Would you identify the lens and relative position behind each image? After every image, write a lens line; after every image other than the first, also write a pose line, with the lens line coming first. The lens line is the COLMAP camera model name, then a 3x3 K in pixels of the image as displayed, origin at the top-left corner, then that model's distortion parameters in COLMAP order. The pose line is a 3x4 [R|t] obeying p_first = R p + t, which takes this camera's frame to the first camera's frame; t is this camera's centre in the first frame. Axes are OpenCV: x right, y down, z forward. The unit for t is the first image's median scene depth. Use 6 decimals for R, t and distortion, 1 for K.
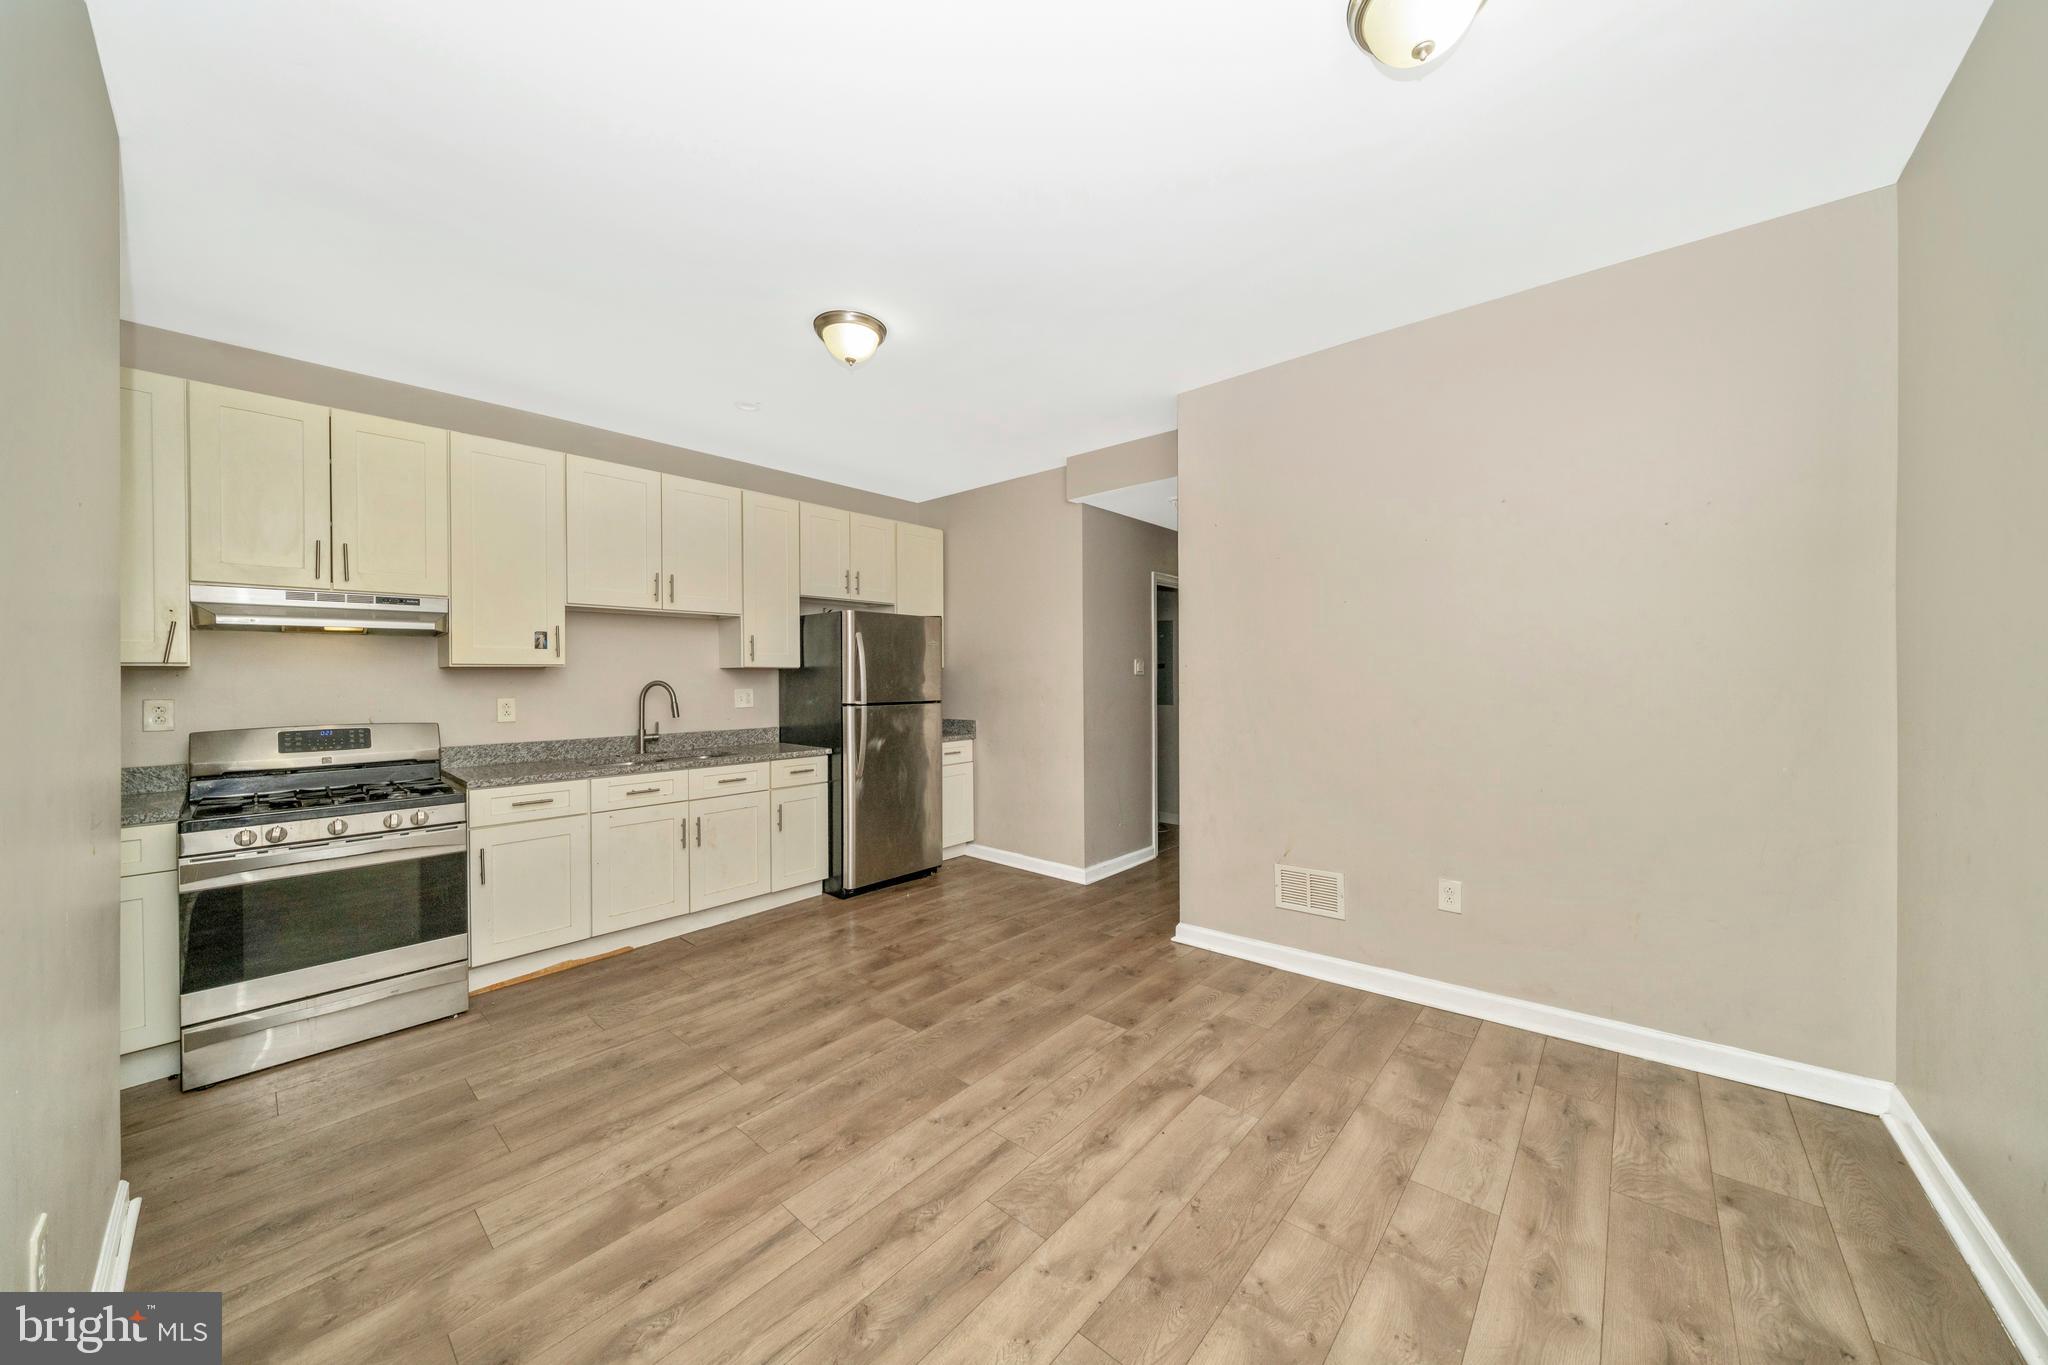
lens RADIAL K [[692.6, 0, 1048.3], [0, 692.6, 681.9], [0, 0, 1]] dist [-0.005708, -0.000205]
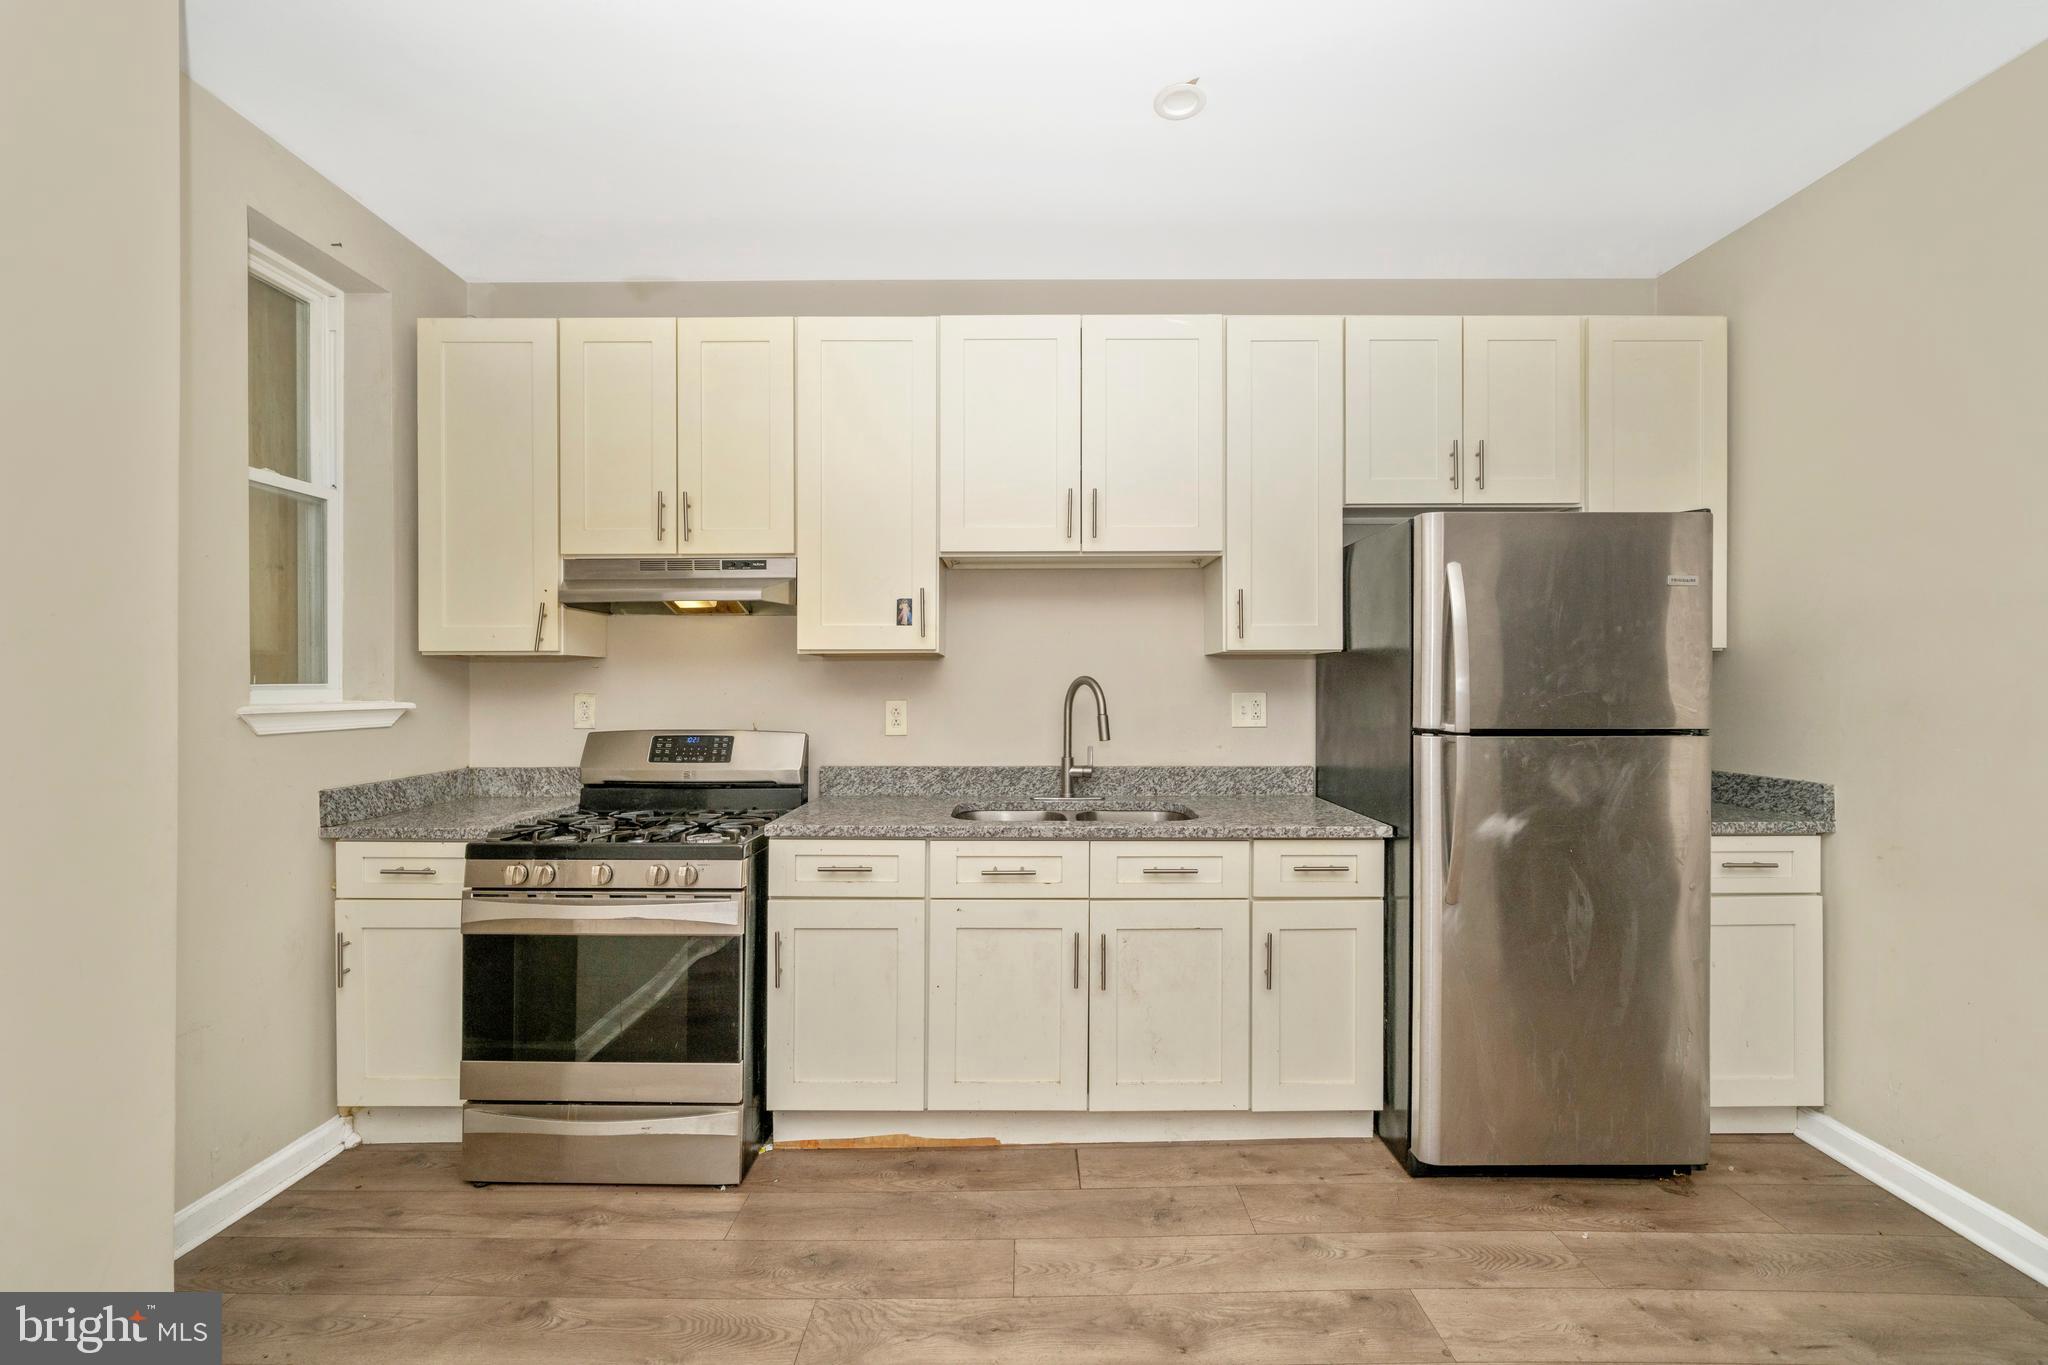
lens RADIAL K [[852.7, 0, 1024.0], [0, 852.7, 682.5], [0, 0, 1]] dist [-0.002029, -0.000170]
pose [[0.644971, 0.004033, -0.764197, -0.044752], [-0.007337, 0.999973, -0.000916, 0.004430], [0.764172, 0.006197, 0.644983, 0.473041]]
